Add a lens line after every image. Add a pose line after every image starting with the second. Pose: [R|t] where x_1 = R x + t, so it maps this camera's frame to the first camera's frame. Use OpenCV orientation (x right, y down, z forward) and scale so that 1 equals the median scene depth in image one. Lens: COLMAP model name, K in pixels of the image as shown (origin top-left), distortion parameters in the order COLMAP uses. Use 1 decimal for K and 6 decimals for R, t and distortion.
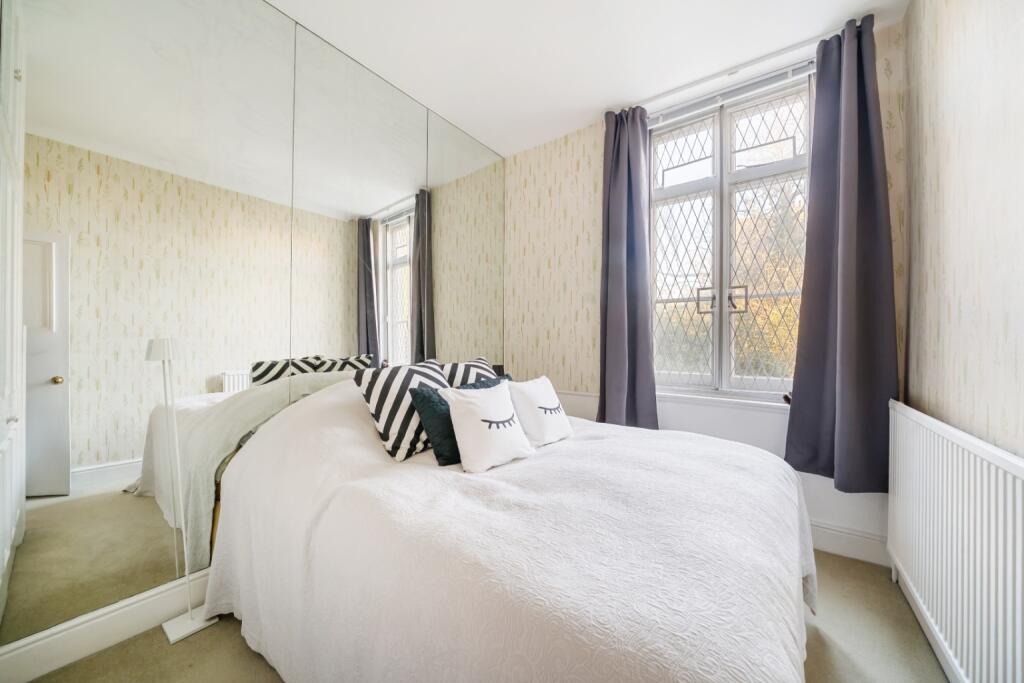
lens RADIAL K [[358.6, 0, 512.0], [0, 358.6, 341.5], [0, 0, 1]] dist [-0.000282, -0.000007]
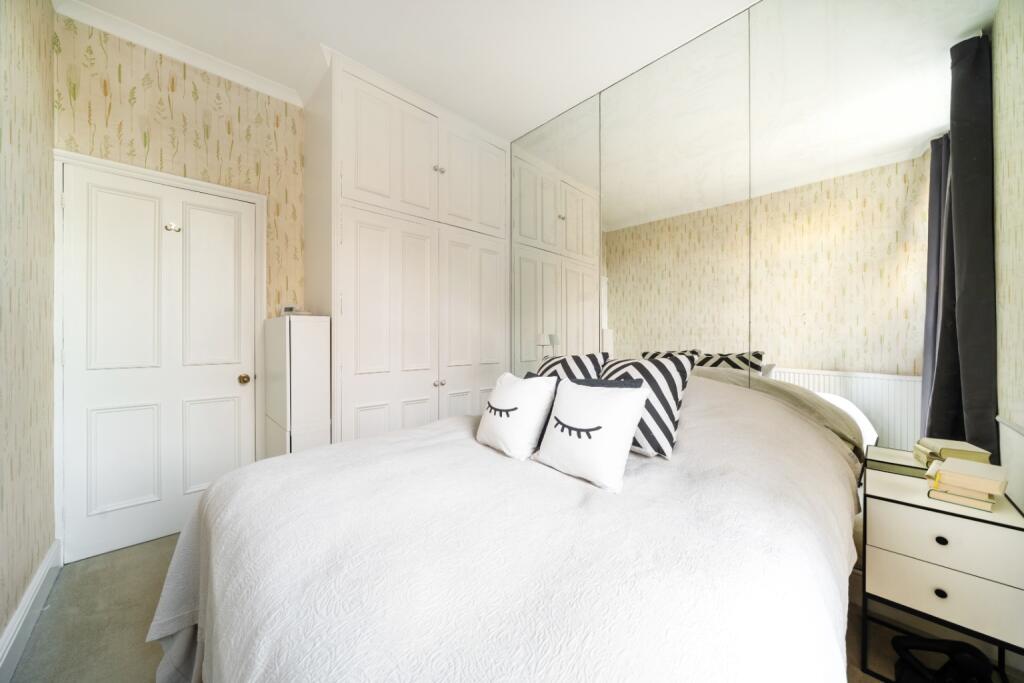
lens RADIAL K [[356.5, 0, 525.3], [0, 356.5, 337.1], [0, 0, 1]] dist [0.000455, 0.000106]
pose [[-0.151316, -0.011541, -0.988418, 0.473067], [-0.003549, 0.999932, -0.011132, 0.015287], [0.988479, 0.001824, -0.151347, 0.604189]]
